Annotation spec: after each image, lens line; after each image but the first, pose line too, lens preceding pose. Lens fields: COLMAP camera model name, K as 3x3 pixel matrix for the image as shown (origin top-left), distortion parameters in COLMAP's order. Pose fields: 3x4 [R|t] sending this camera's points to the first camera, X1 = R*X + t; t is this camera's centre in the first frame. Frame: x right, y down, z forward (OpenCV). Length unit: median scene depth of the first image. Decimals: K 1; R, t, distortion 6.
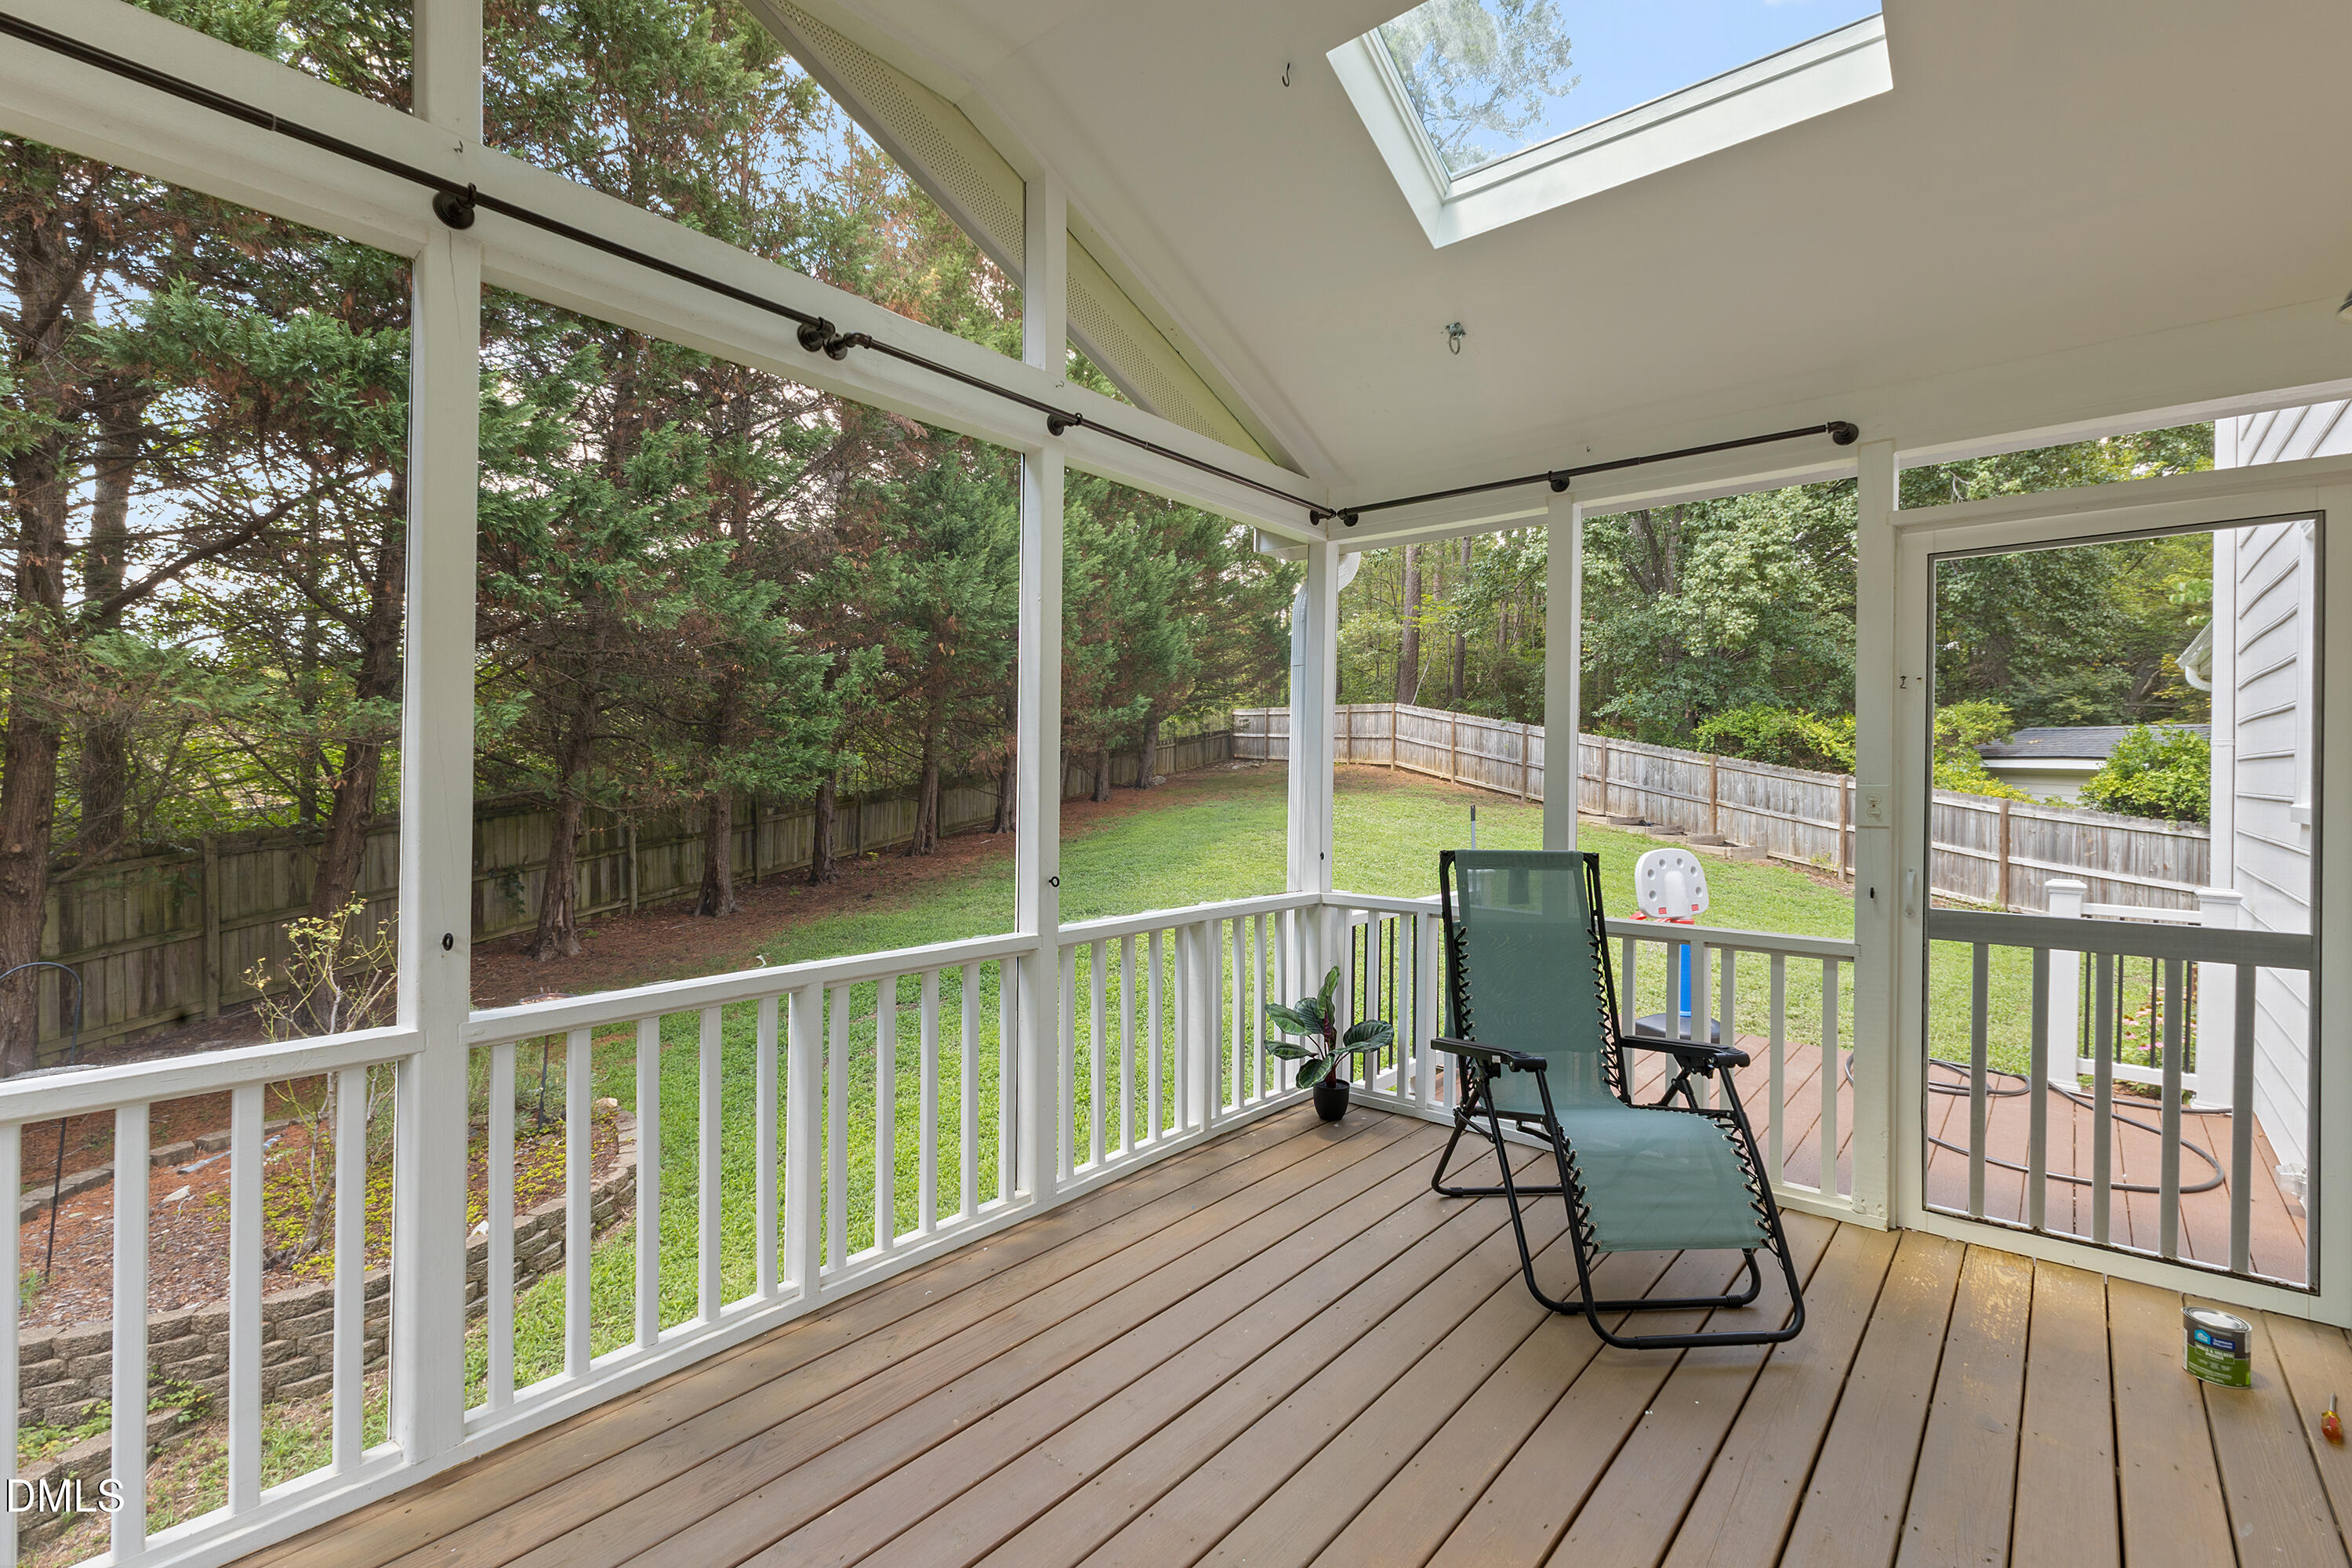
lens RADIAL K [[1026.0, 0, 1176.0], [0, 1026.0, 784.0], [0, 0, 1]] dist [-0.002112, -0.016567]
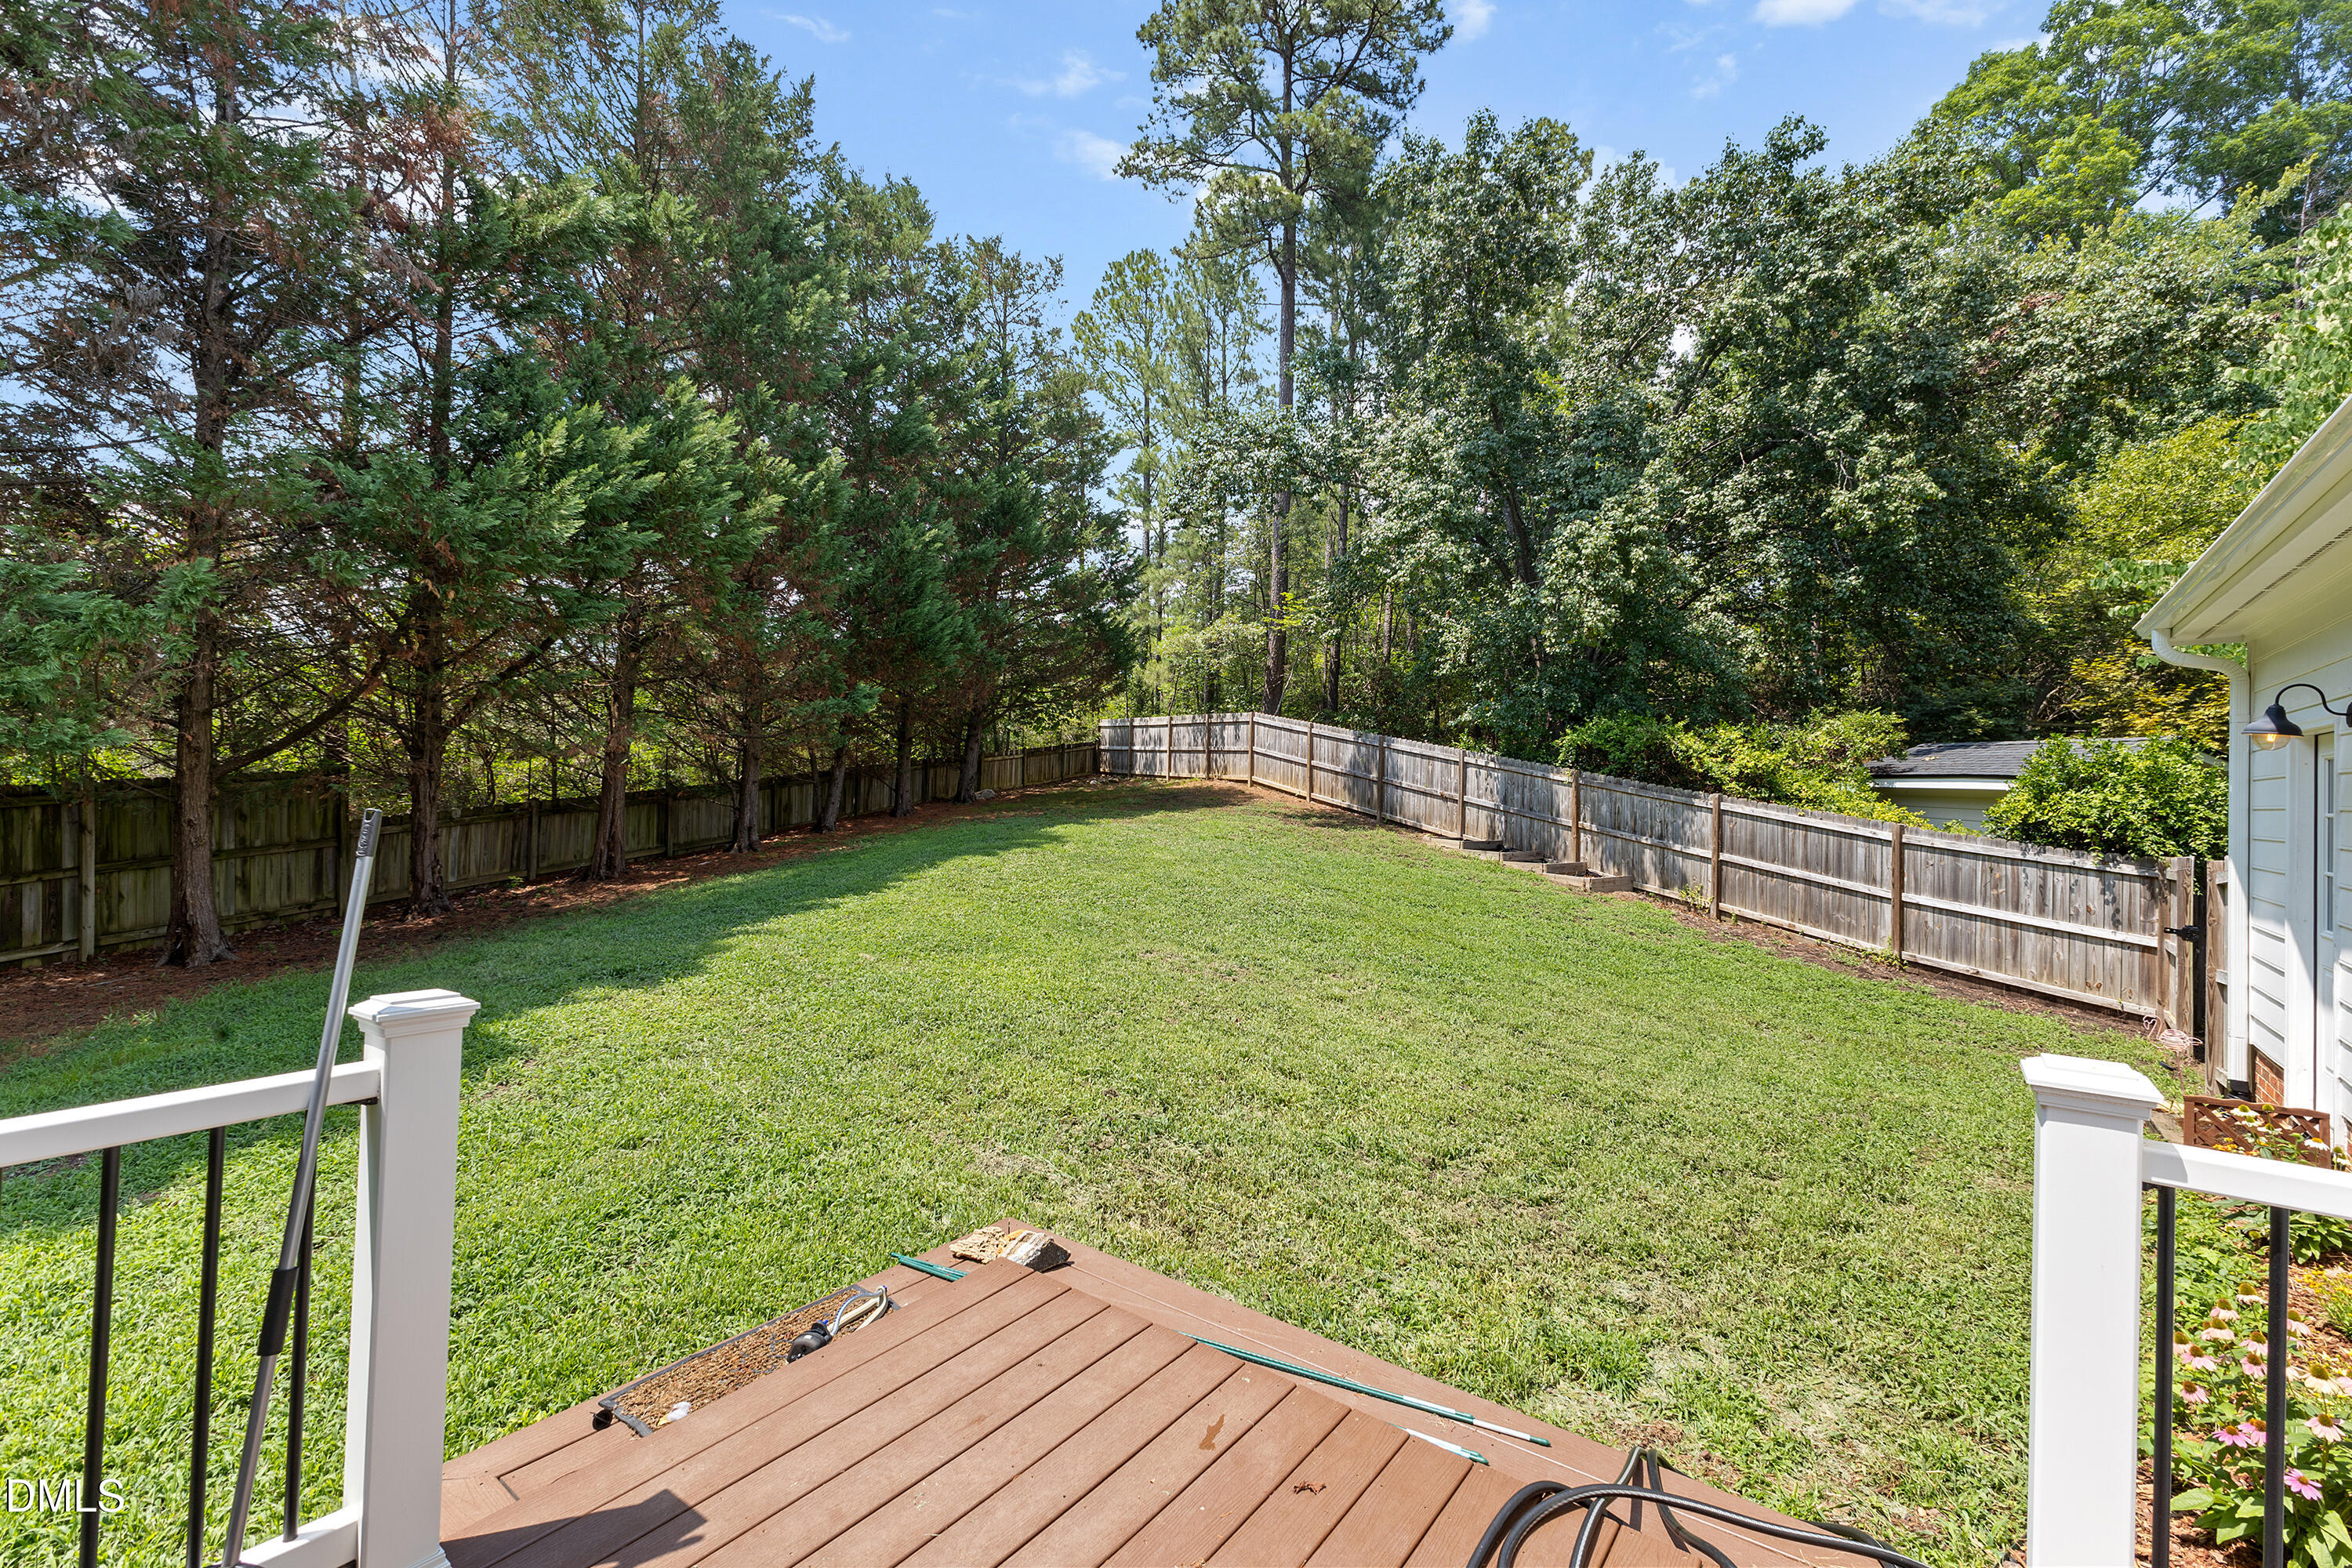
lens RADIAL K [[1026.0, 0, 1176.0], [0, 1026.0, 784.0], [0, 0, 1]] dist [-0.002112, -0.016567]
pose [[0.997633, 0.012933, 0.067537, 0.142420], [-0.011672, 0.999751, -0.019039, 0.004087], [-0.067766, 0.018206, 0.997535, 0.174347]]
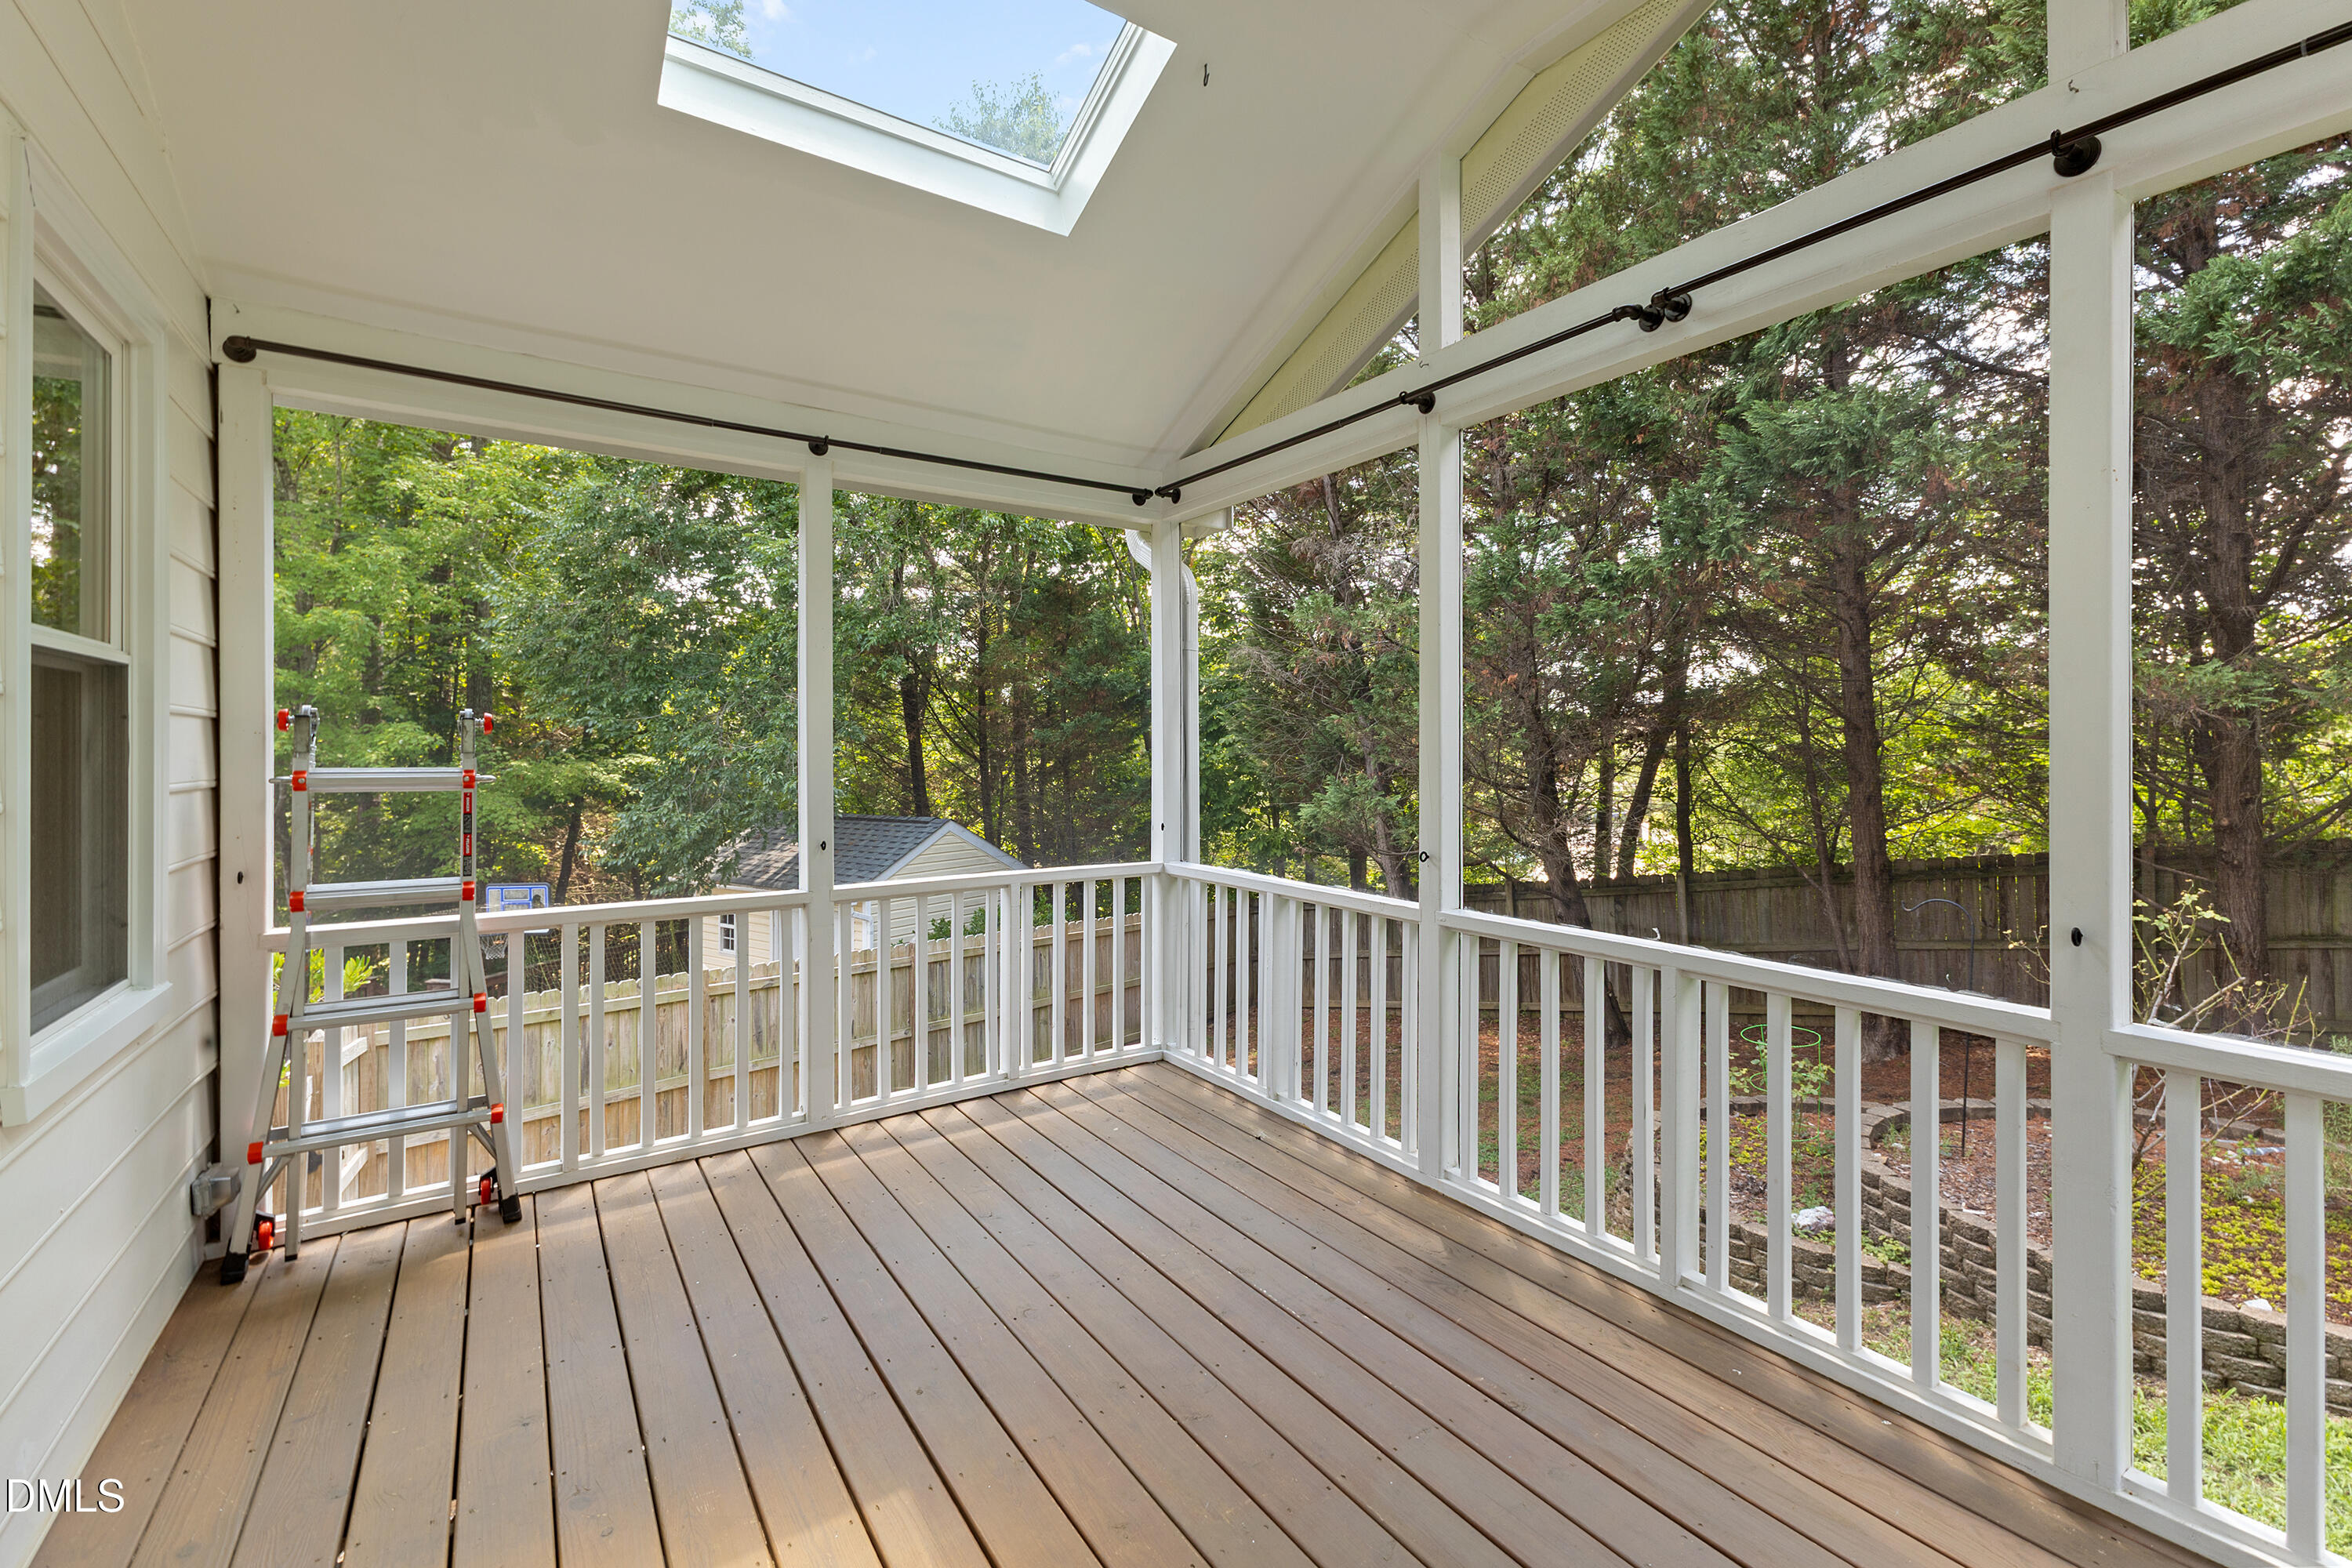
lens RADIAL K [[1019.1, 0, 1179.8], [0, 1019.1, 767.1], [0, 0, 1]] dist [0.001490, 0.000196]
pose [[-0.276097, 0.019190, -0.960938, 2.035712], [-0.014293, 0.999608, 0.024069, -0.037310], [0.961023, 0.020380, -0.275715, 2.331483]]
